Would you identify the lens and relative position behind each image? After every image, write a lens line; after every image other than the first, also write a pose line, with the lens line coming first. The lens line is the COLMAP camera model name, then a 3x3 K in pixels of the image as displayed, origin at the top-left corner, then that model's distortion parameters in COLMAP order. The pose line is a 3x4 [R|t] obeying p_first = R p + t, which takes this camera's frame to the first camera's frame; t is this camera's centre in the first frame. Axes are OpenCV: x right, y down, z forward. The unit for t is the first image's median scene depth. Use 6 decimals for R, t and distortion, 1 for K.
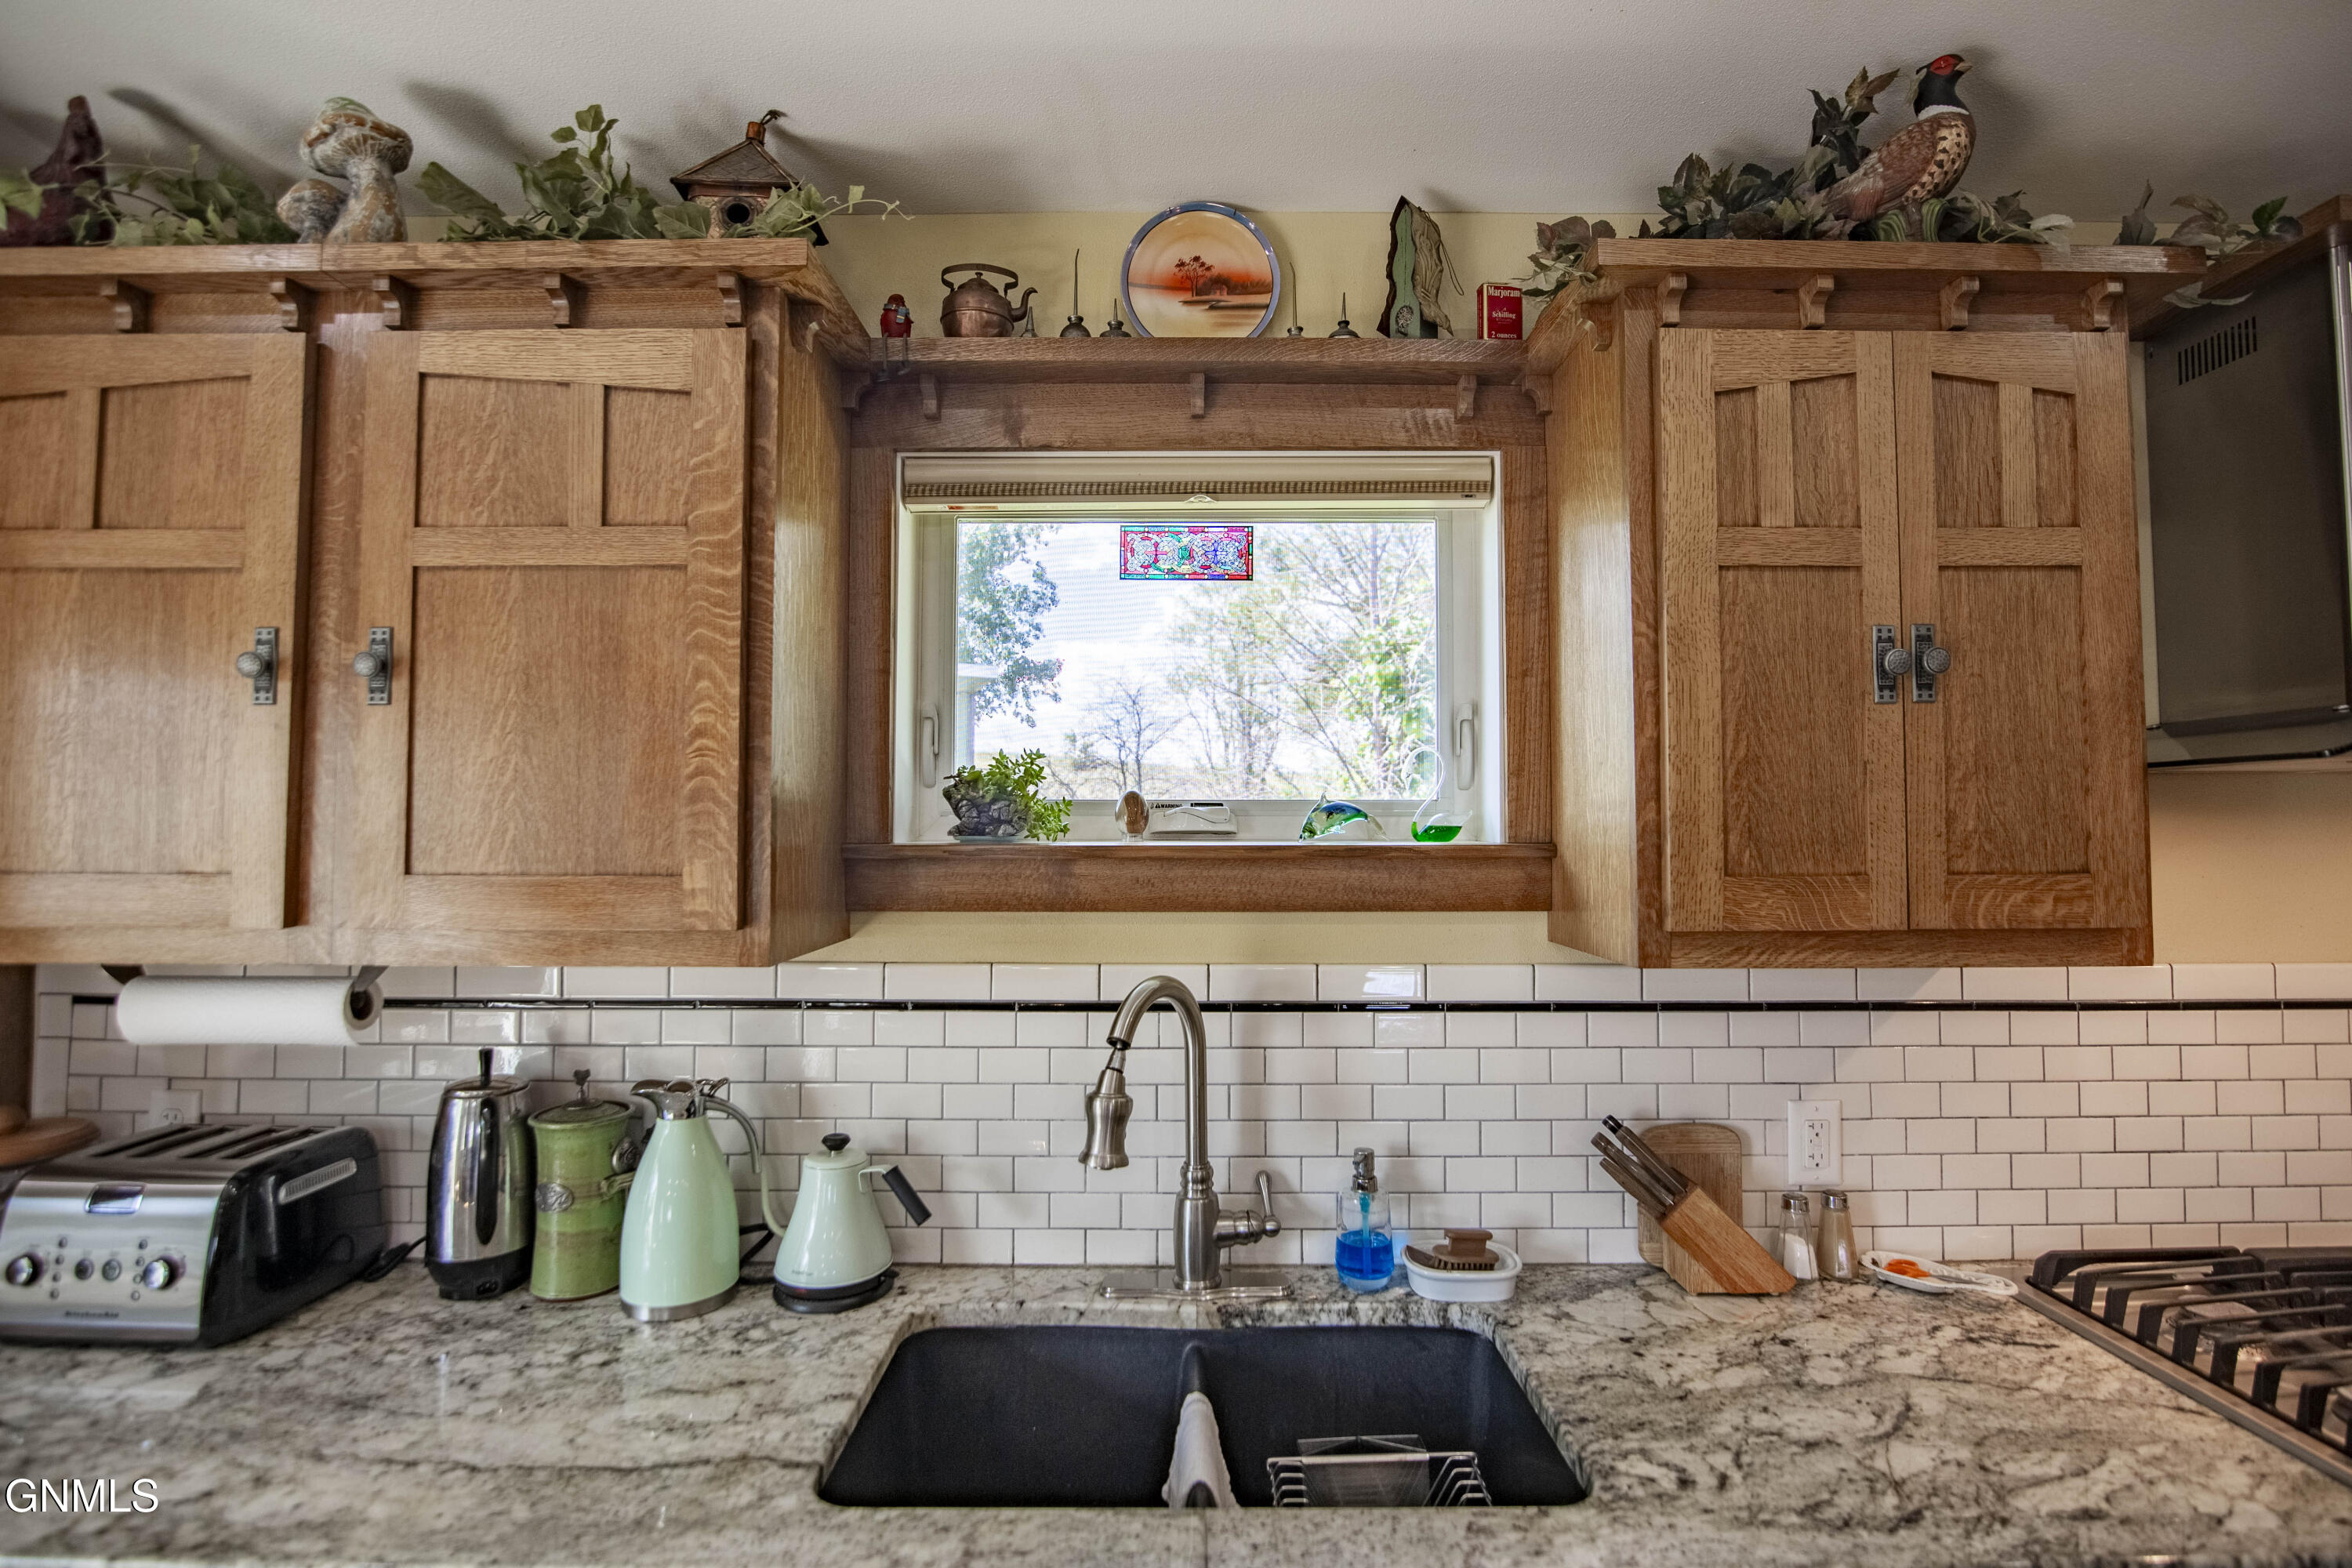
lens RADIAL K [[1084.6, 0, 1182.5], [0, 1084.6, 782.5], [0, 0, 1]] dist [-0.021170, 0.000469]
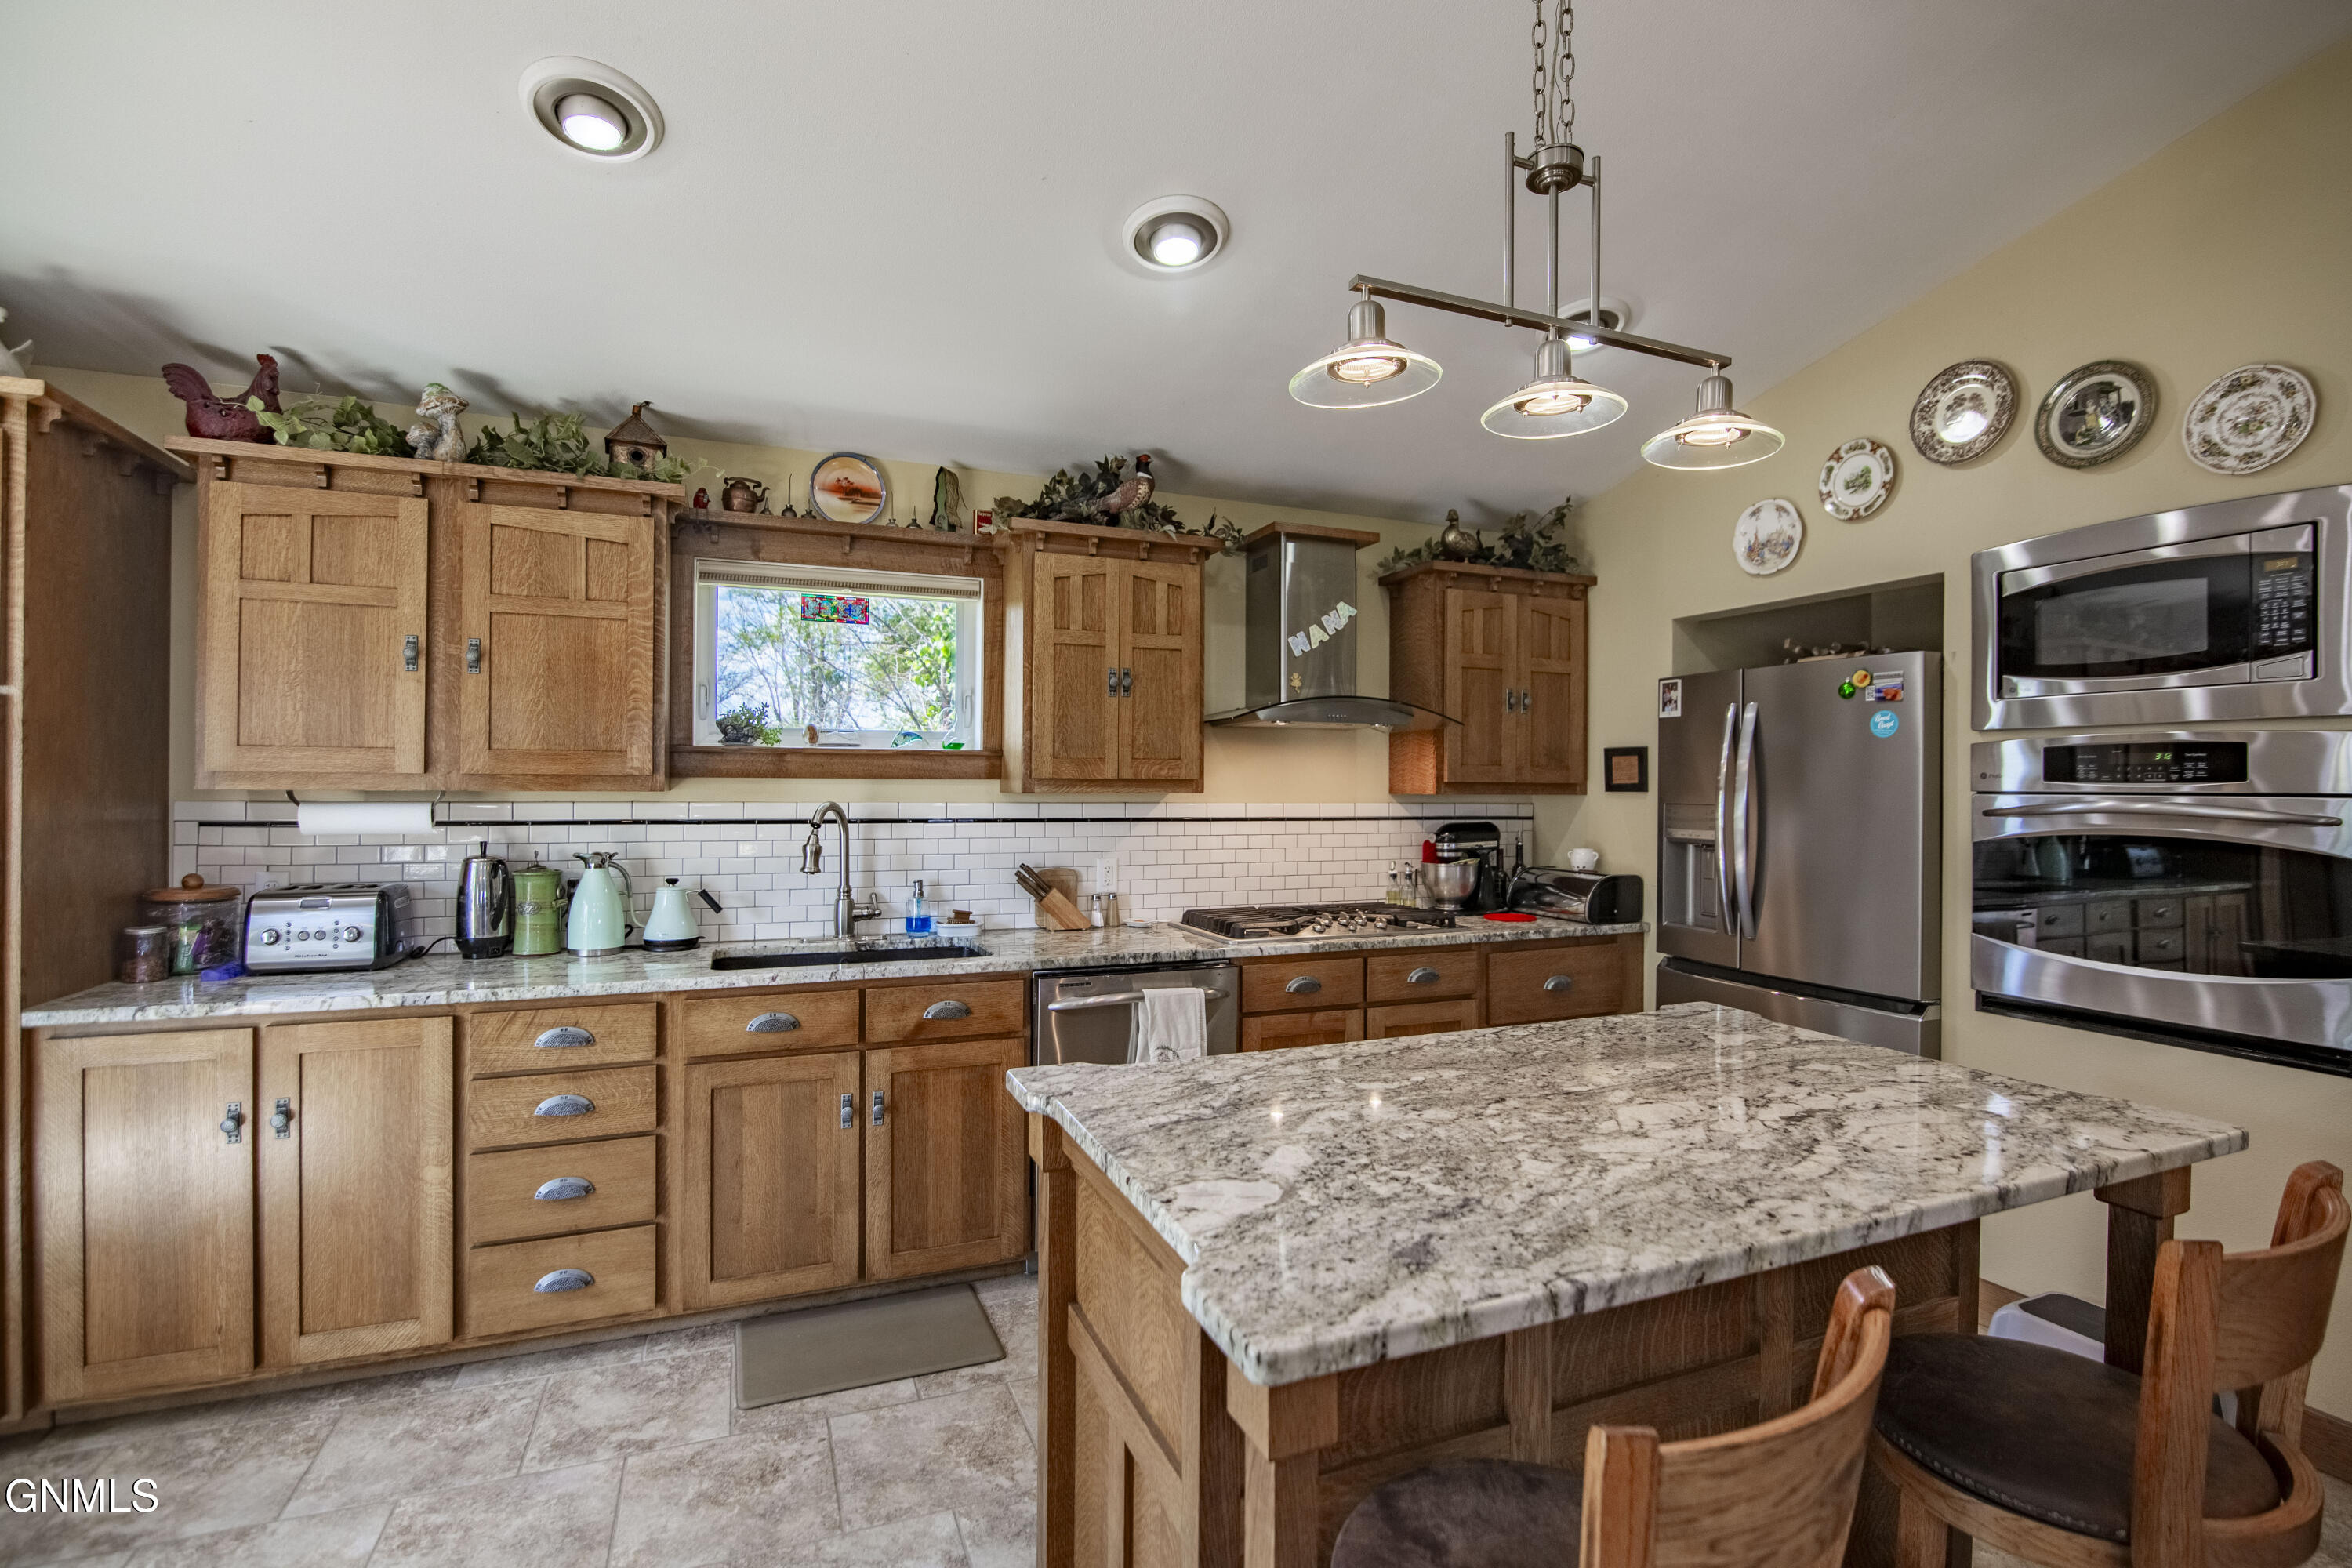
lens RADIAL K [[1084.6, 0, 1182.5], [0, 1084.6, 782.5], [0, 0, 1]] dist [-0.021170, 0.000469]
pose [[0.925361, 0.006319, 0.379034, -0.190995], [-0.019128, 0.999366, 0.030036, 0.048981], [-0.378604, -0.035044, 0.924895, -1.362880]]
